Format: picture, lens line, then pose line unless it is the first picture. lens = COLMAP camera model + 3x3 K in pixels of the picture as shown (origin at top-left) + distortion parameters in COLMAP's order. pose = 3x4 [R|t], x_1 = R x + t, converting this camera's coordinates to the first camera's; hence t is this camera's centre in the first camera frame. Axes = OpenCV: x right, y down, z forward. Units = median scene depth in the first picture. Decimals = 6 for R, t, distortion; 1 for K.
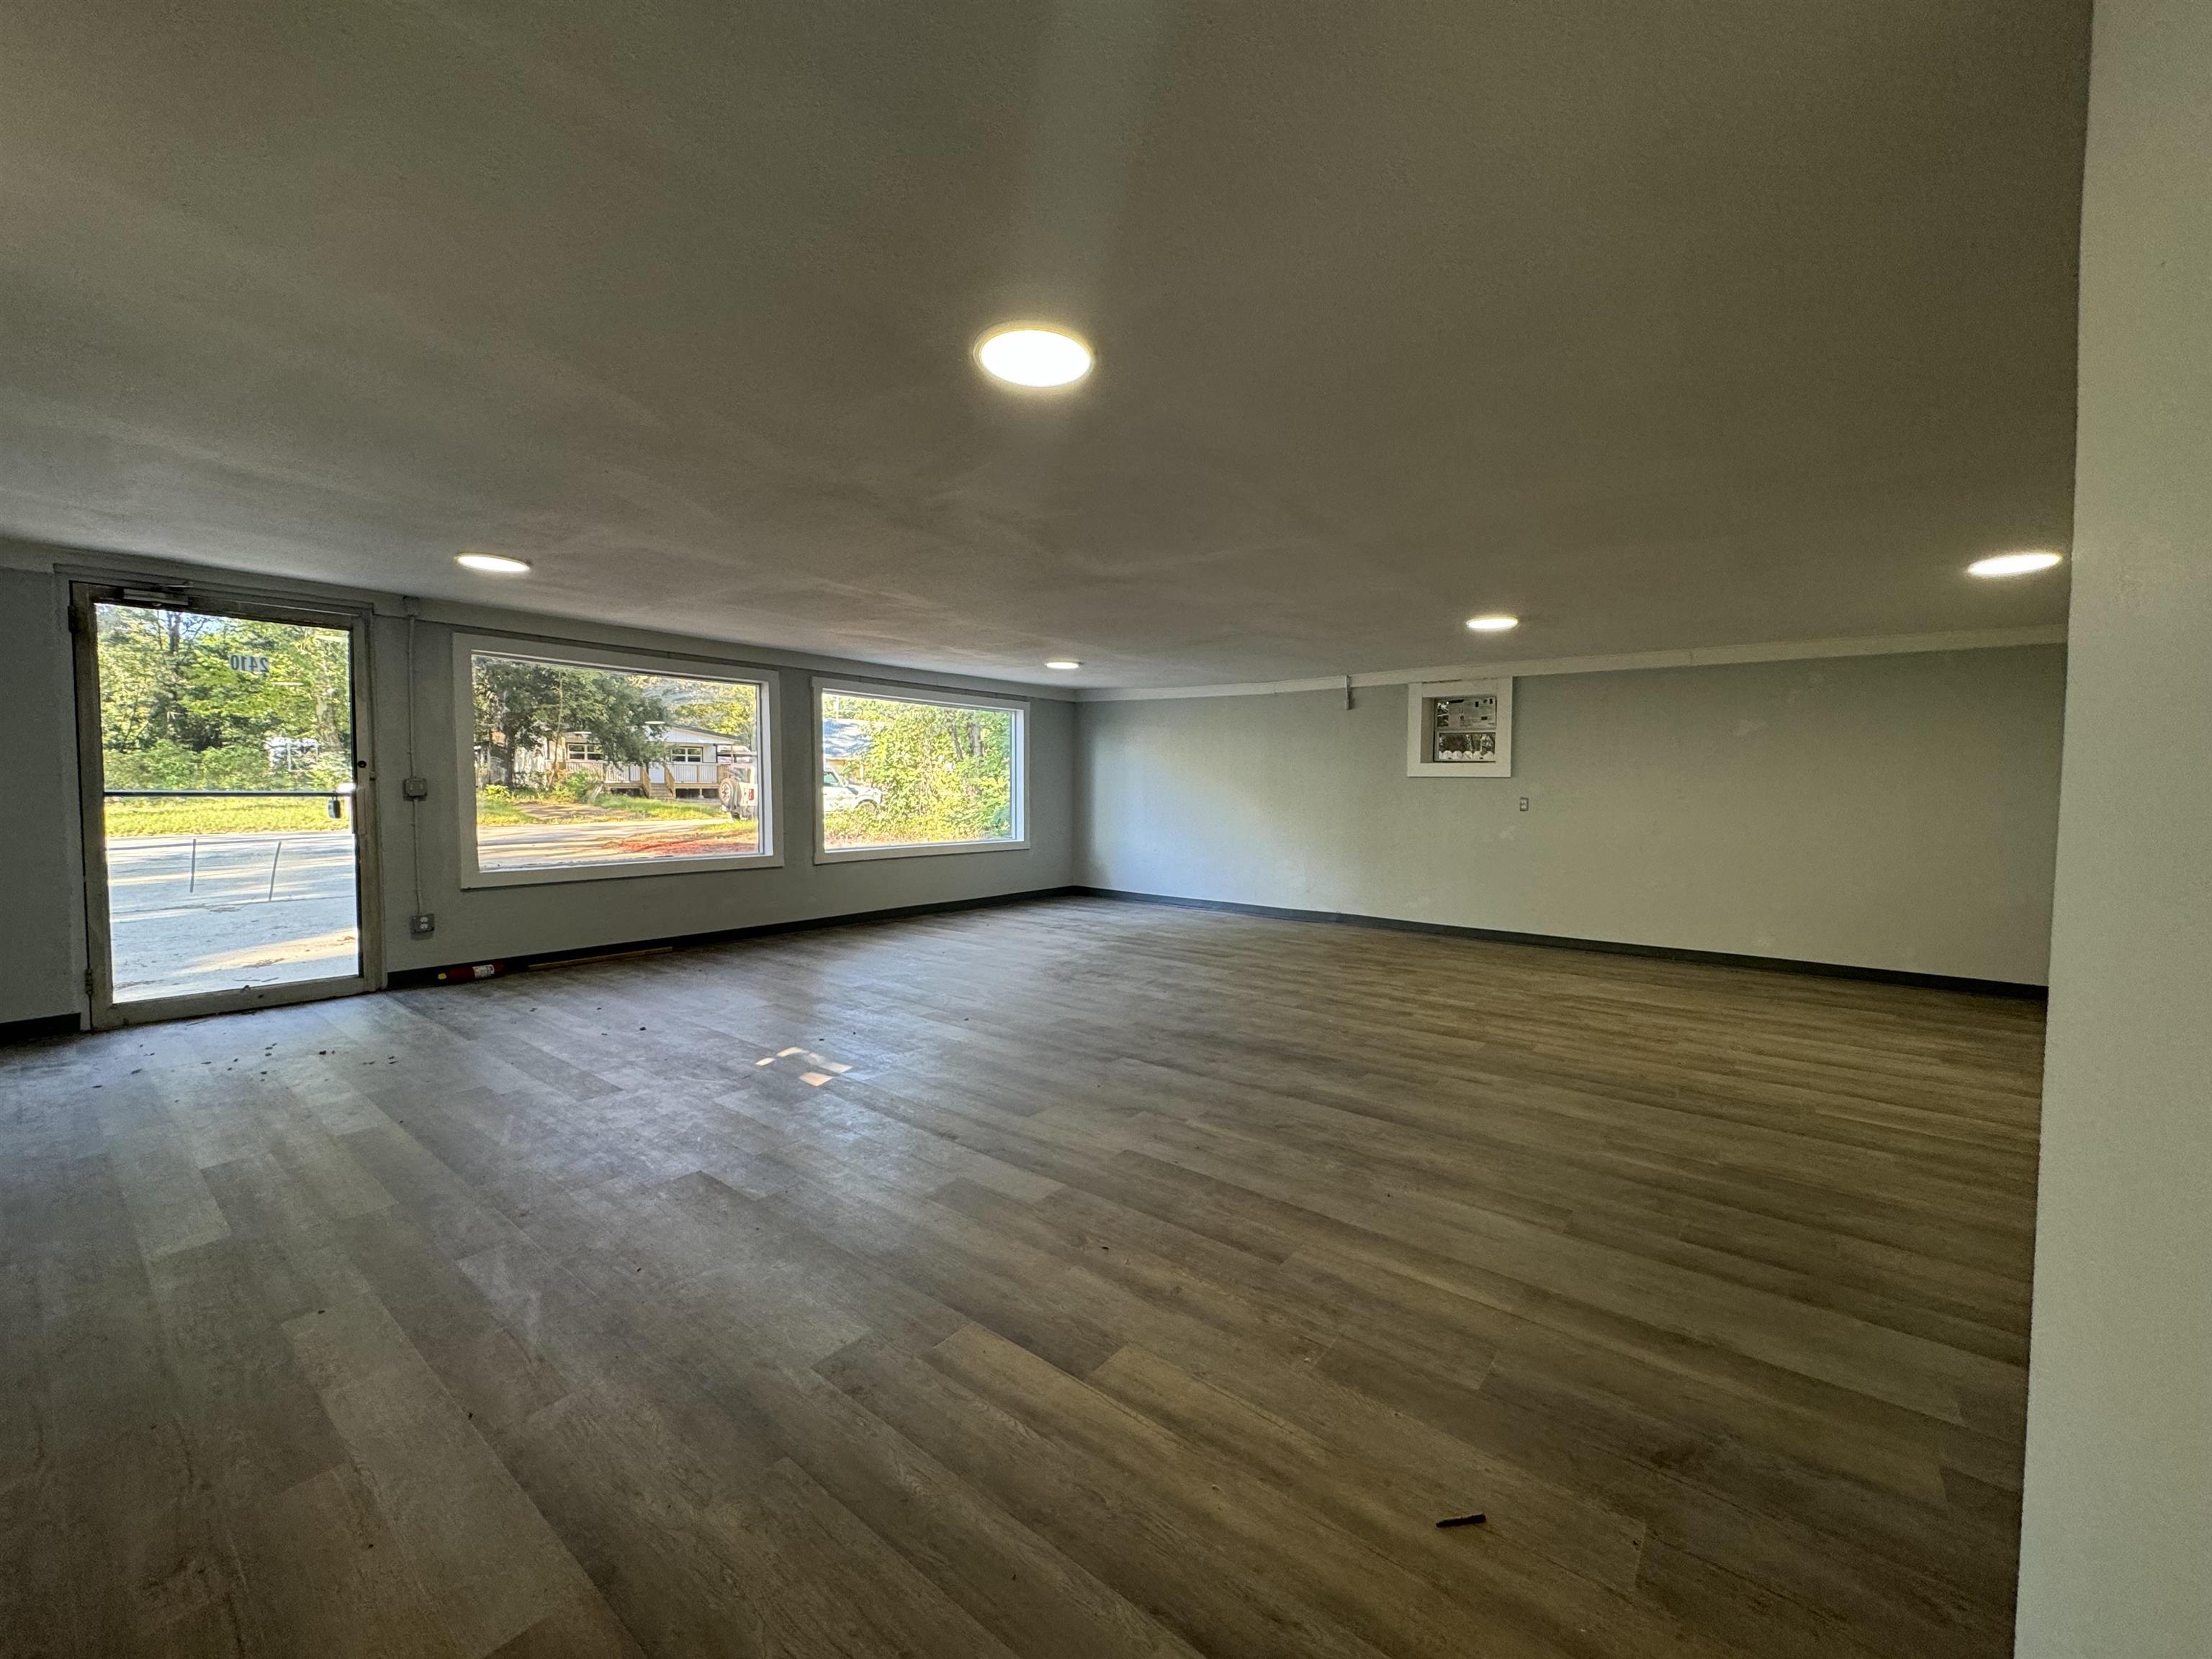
lens RADIAL K [[878.6, 0, 1087.9], [0, 878.6, 826.9], [0, 0, 1]] dist [-0.001441, 0.000889]
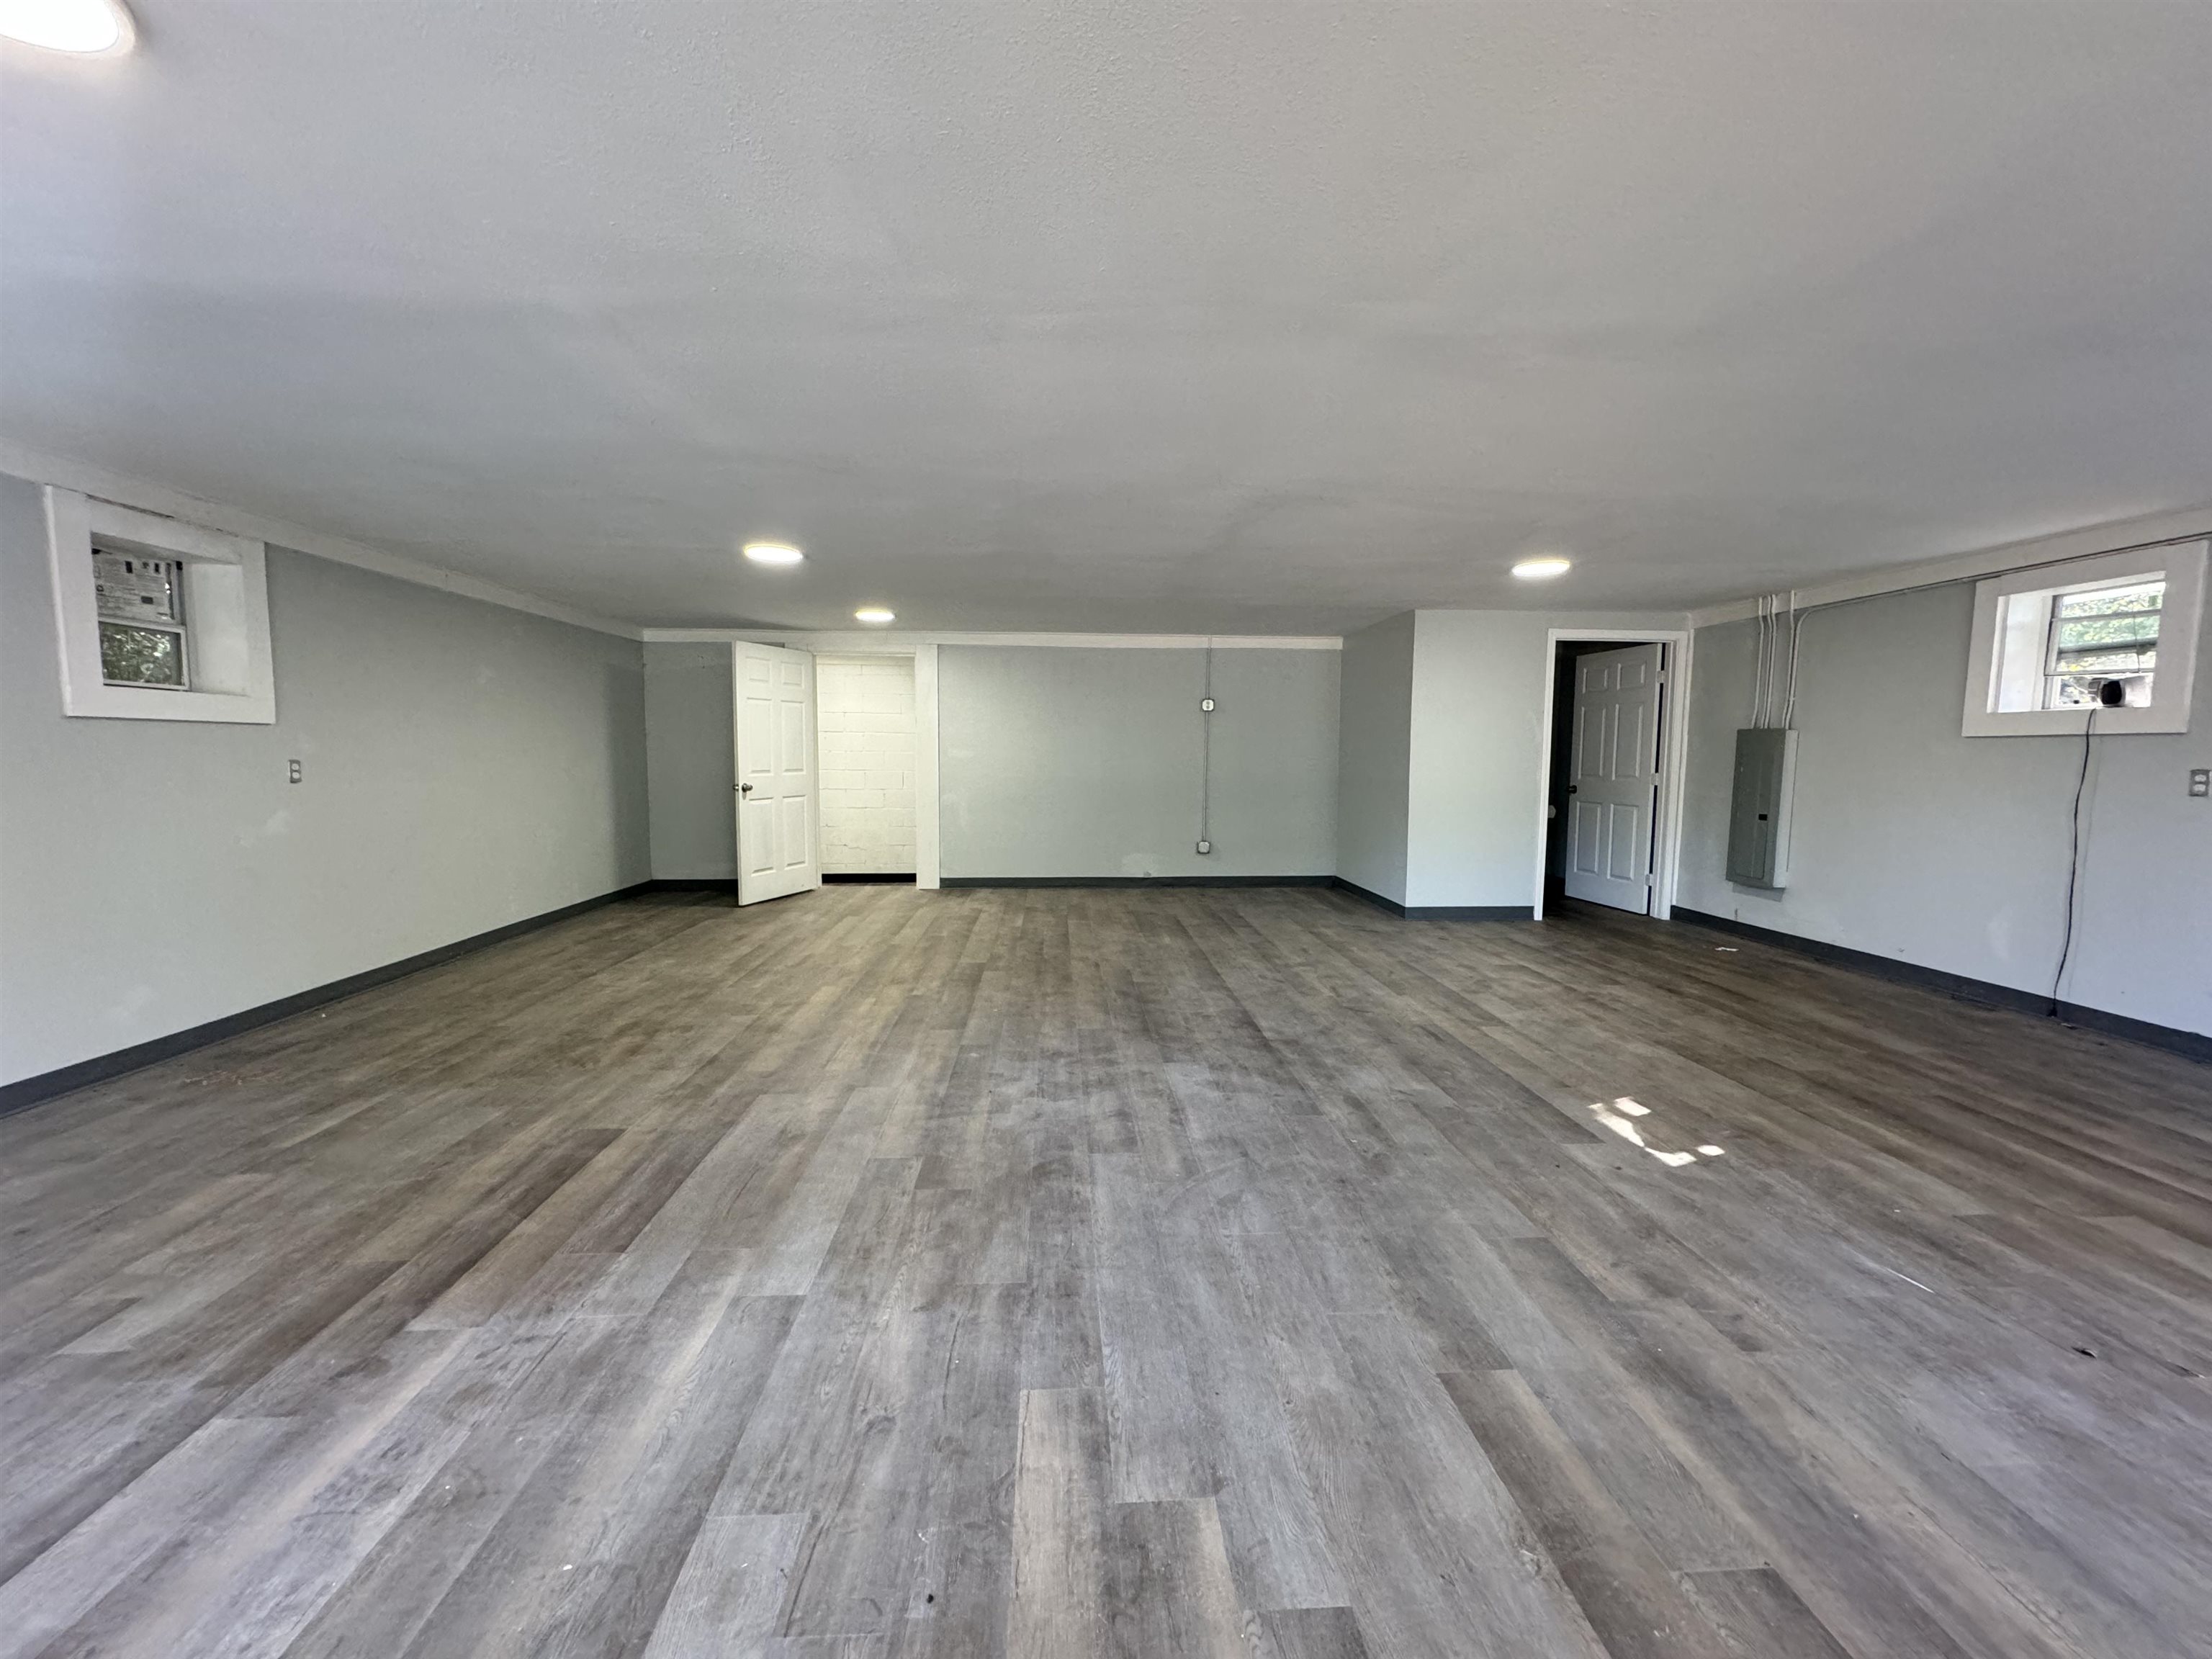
lens RADIAL K [[878.6, 0, 1102.8], [0, 878.6, 827.8], [0, 0, 1]] dist [-0.001441, 0.000889]
pose [[-0.668657, -0.080259, 0.739227, -0.484563], [0.021676, 0.991631, 0.127269, -0.082654], [-0.743255, 0.101123, -0.661321, 1.615853]]
